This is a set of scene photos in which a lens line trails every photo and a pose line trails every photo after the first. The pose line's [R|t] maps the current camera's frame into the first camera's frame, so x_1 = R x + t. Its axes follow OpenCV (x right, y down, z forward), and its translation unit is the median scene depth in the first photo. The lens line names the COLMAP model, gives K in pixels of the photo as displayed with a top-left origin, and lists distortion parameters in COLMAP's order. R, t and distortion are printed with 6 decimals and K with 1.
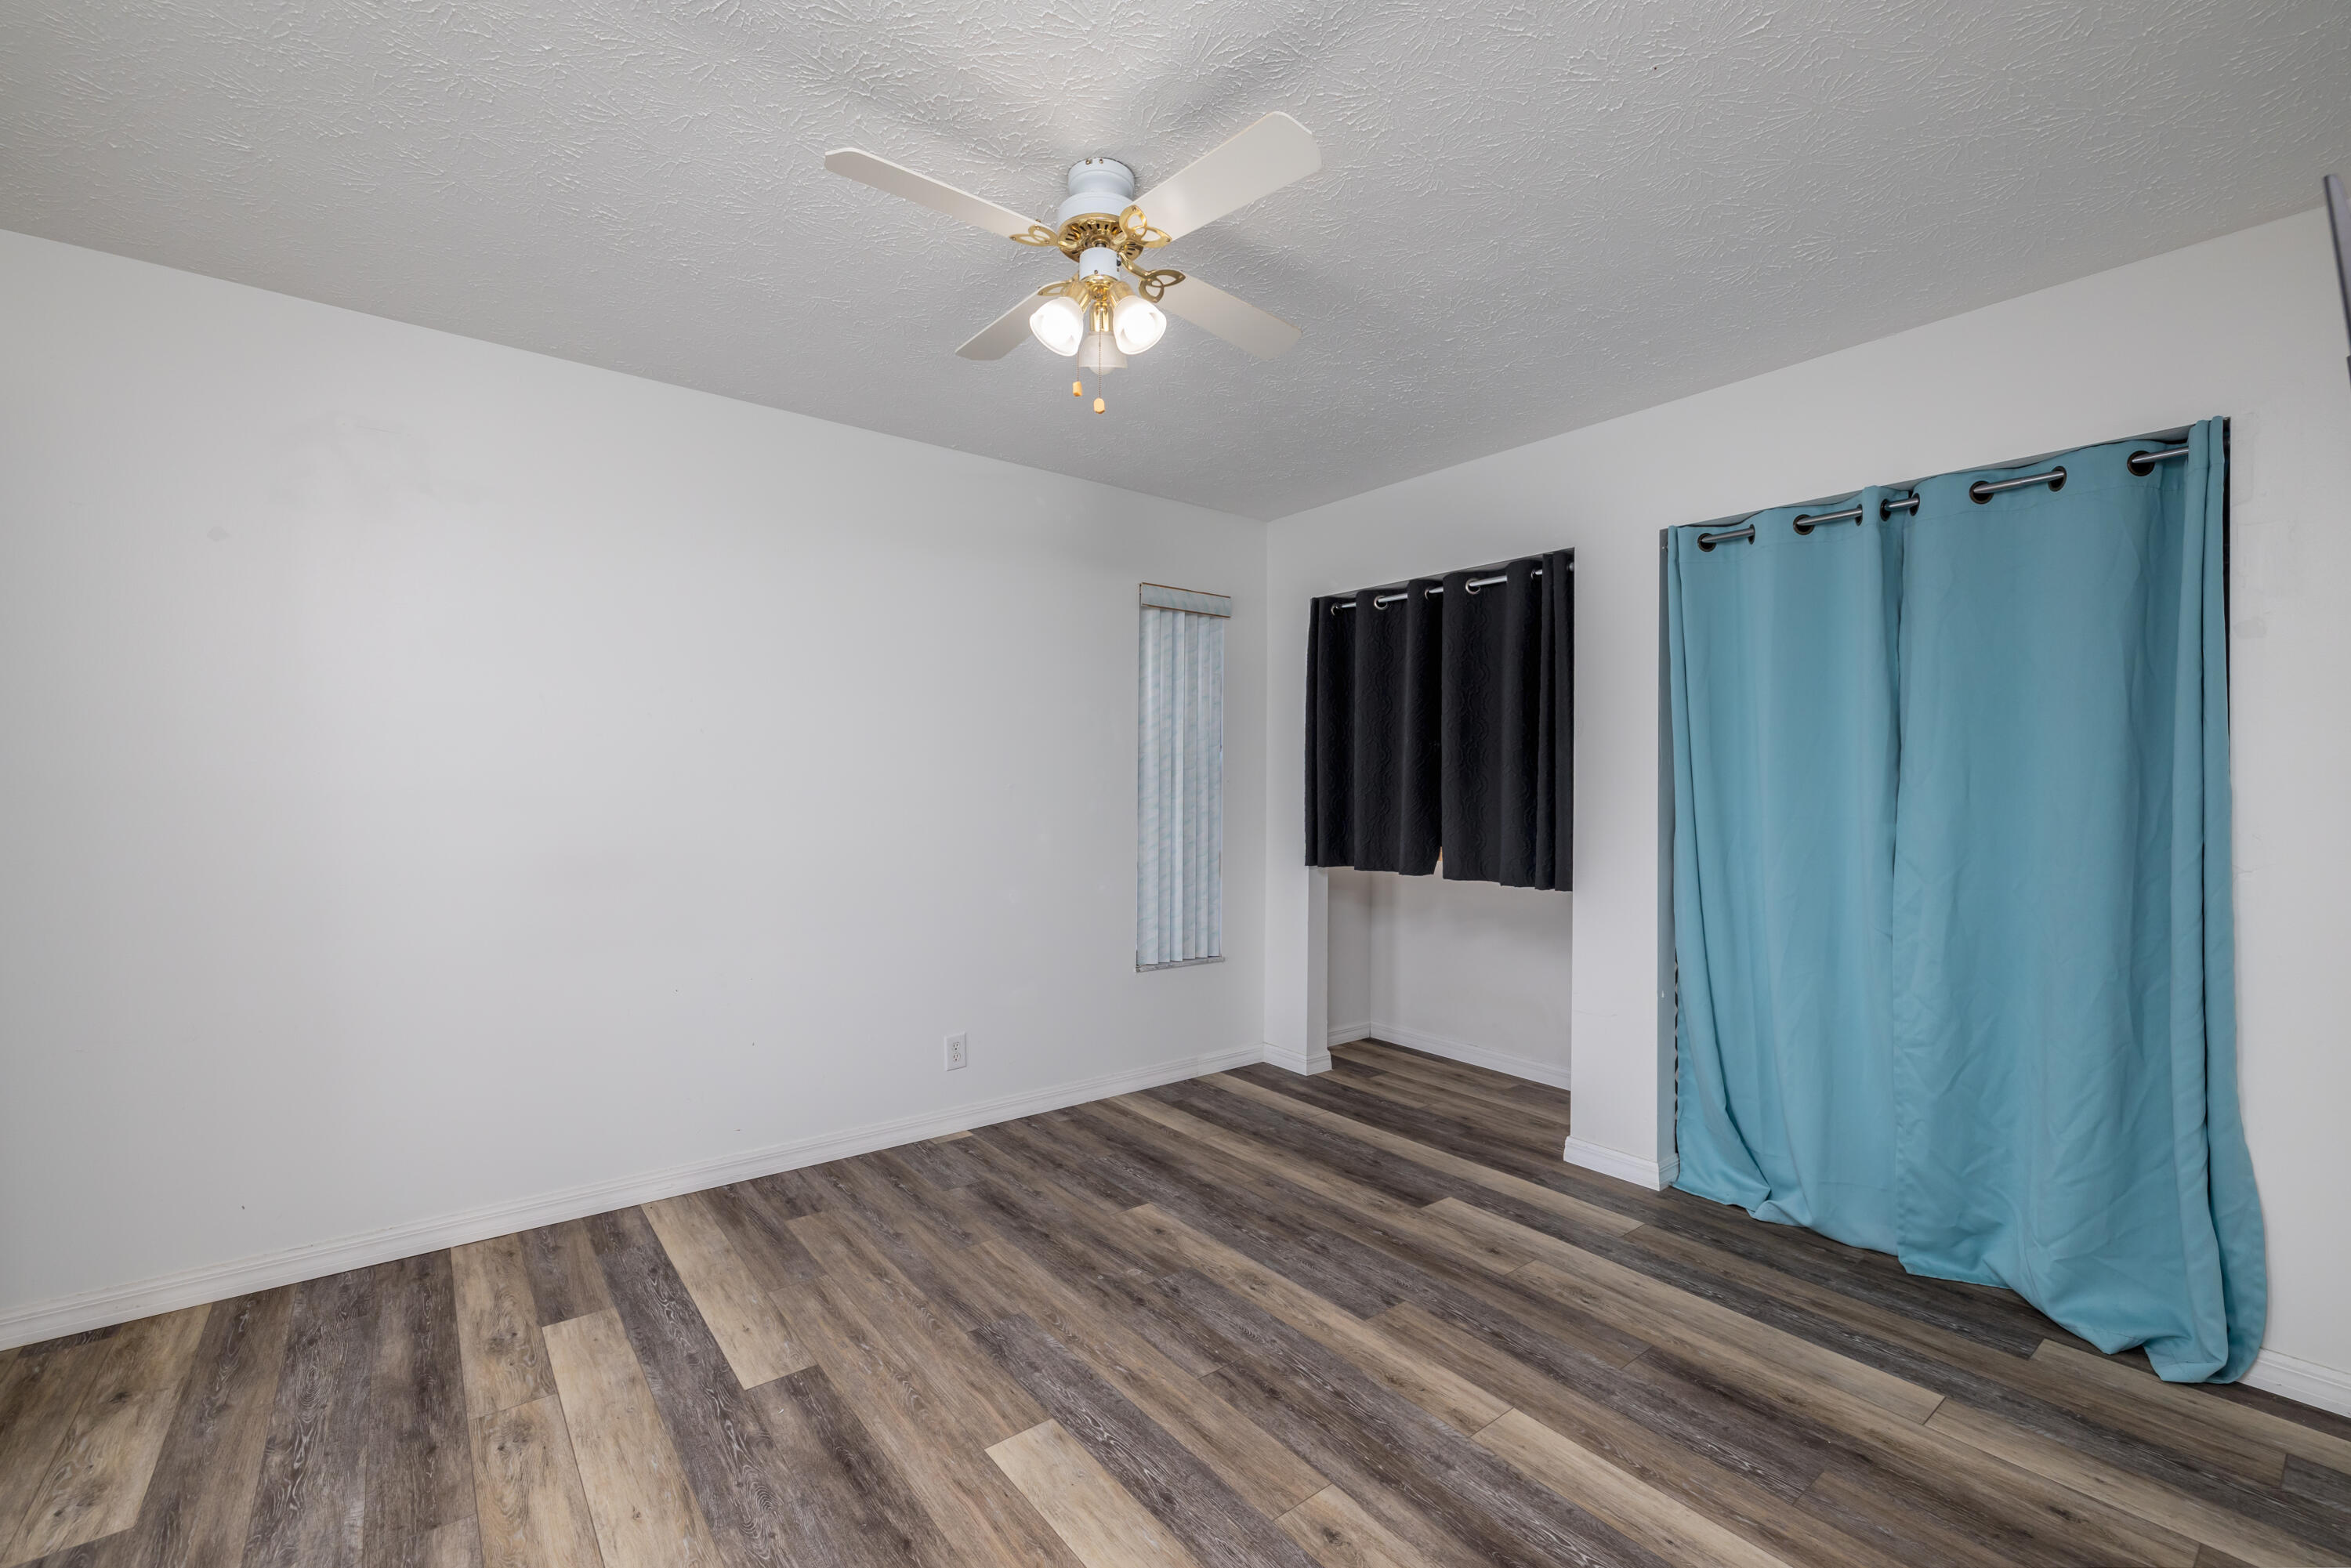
lens RADIAL K [[990.7, 0, 1175.5], [0, 990.7, 784.0], [0, 0, 1]] dist [0.000162, 0.000319]
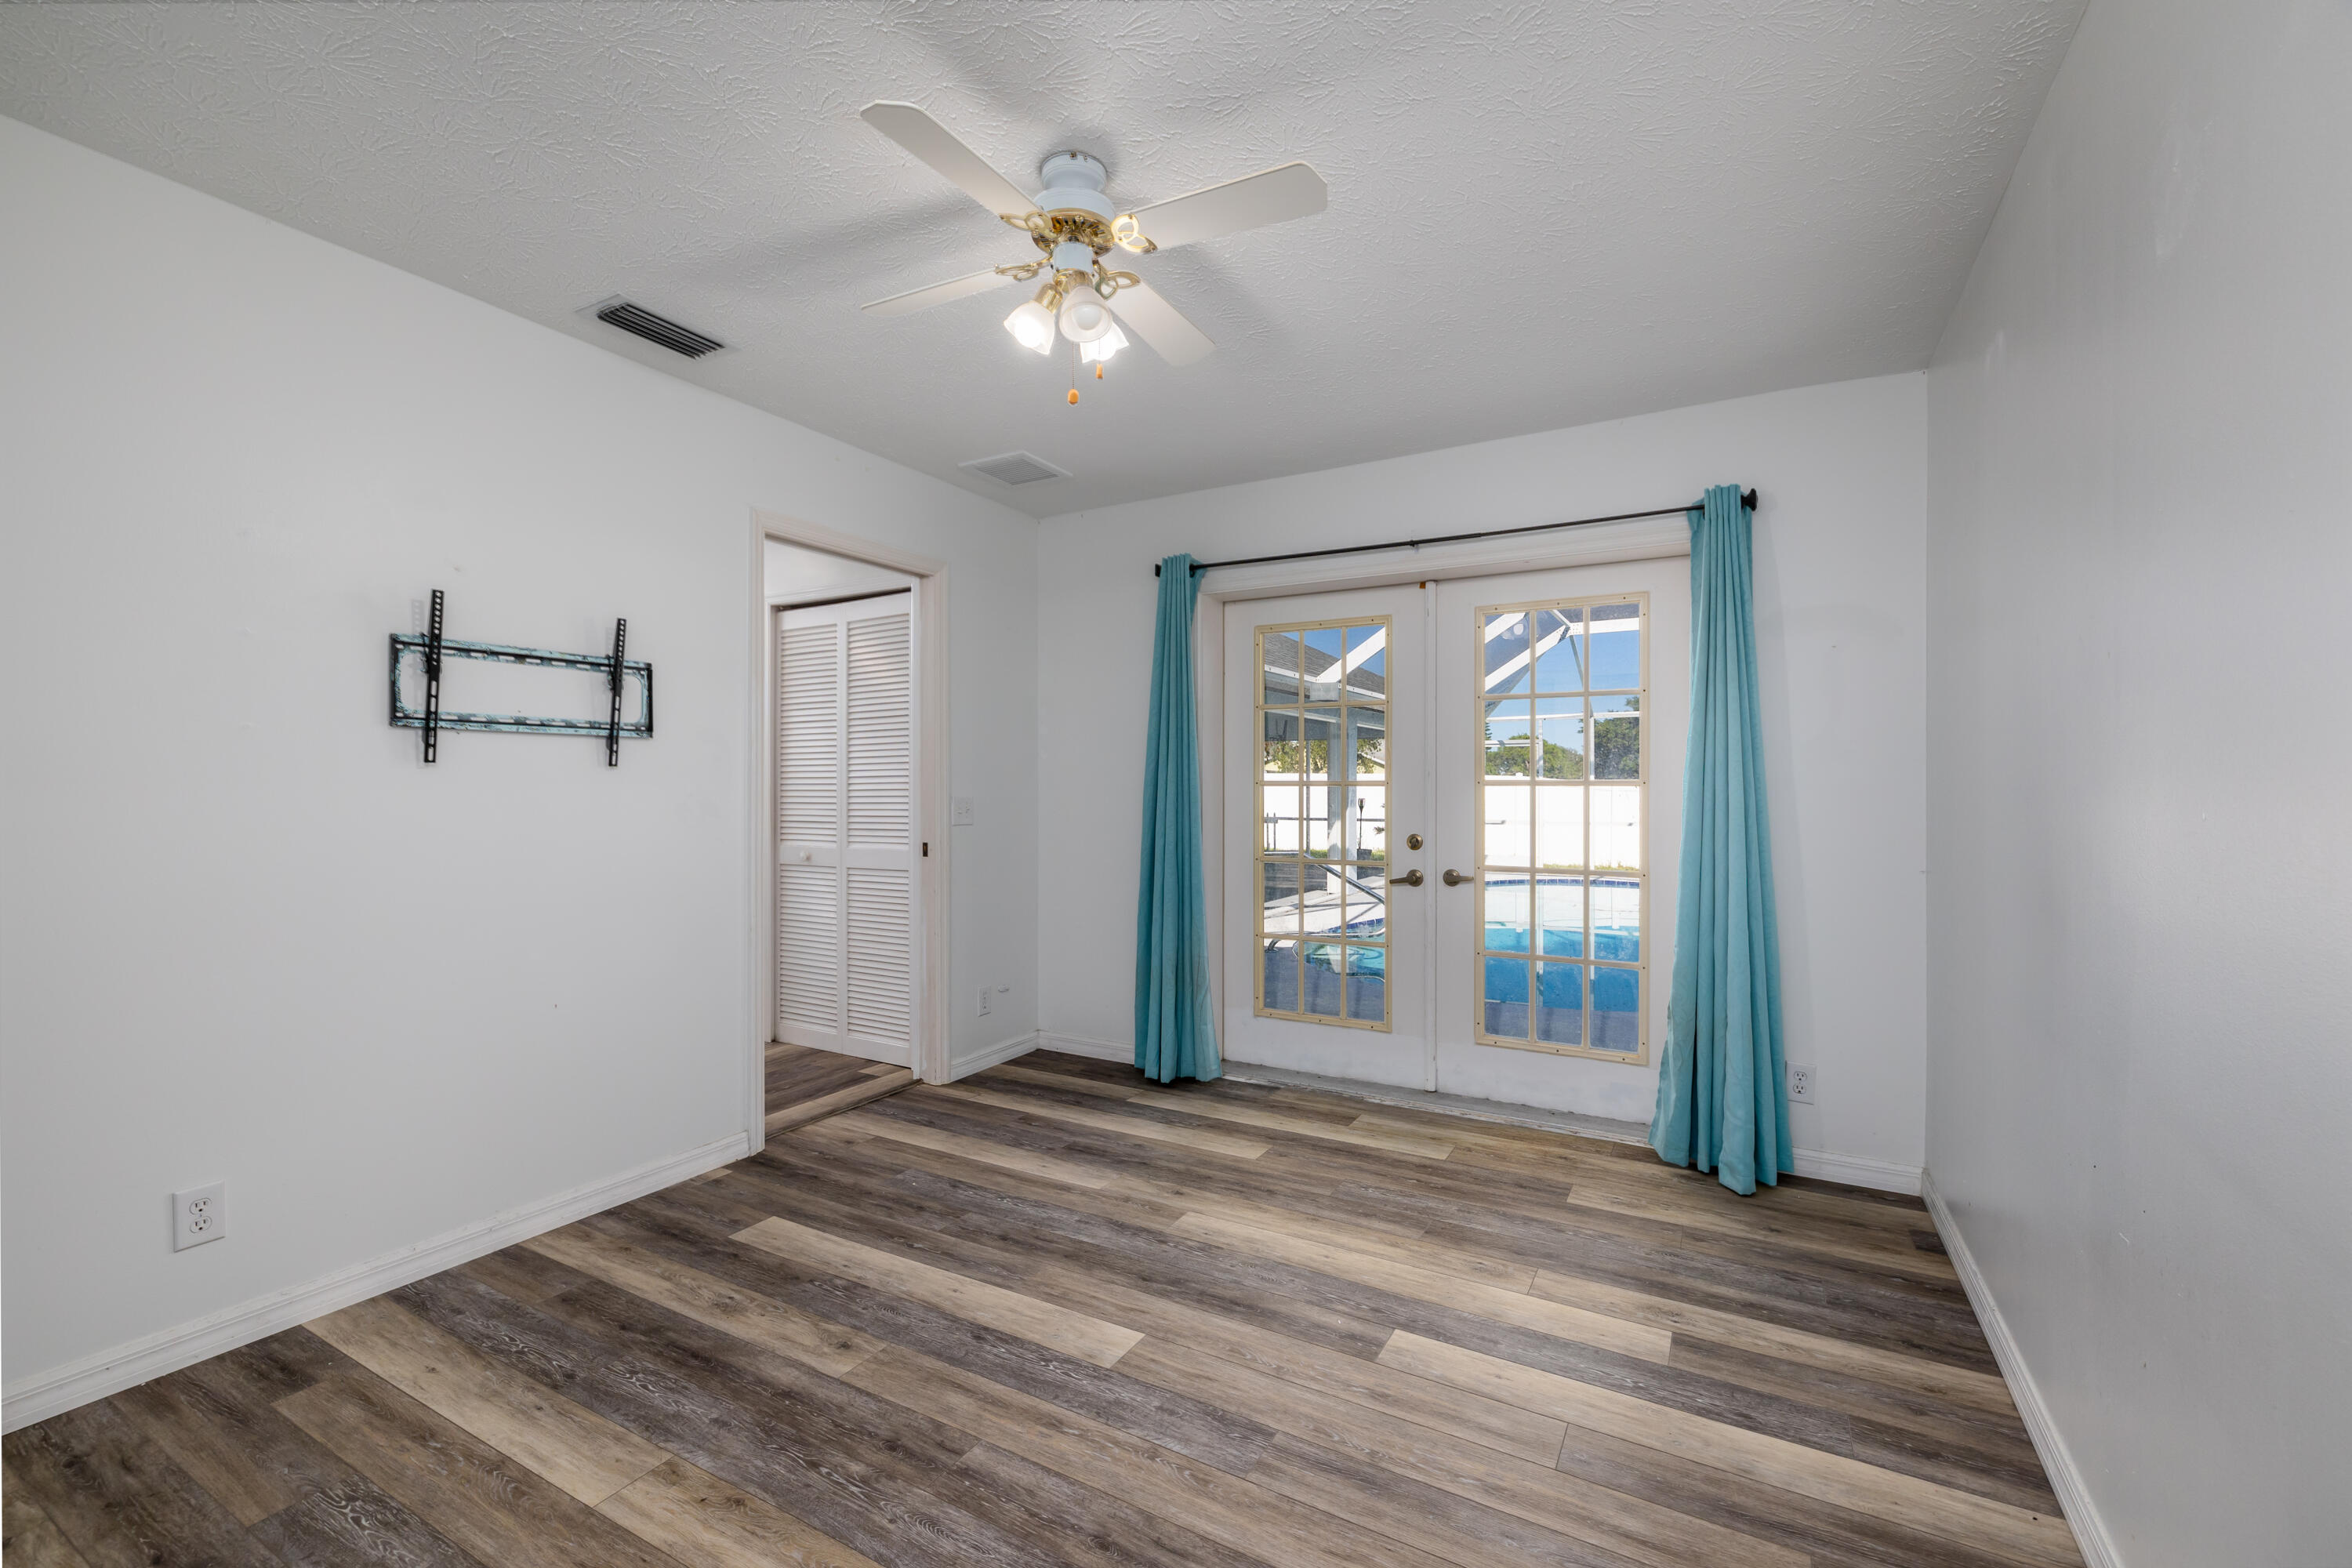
lens RADIAL K [[991.2, 0, 1176.0], [0, 991.2, 784.0], [0, 0, 1]] dist [0.000162, 0.000319]
pose [[-0.926946, -0.008654, -0.375094, 0.201567], [-0.007475, 0.999961, -0.004598, 0.021902], [0.375120, -0.001458, -0.926975, 1.923653]]
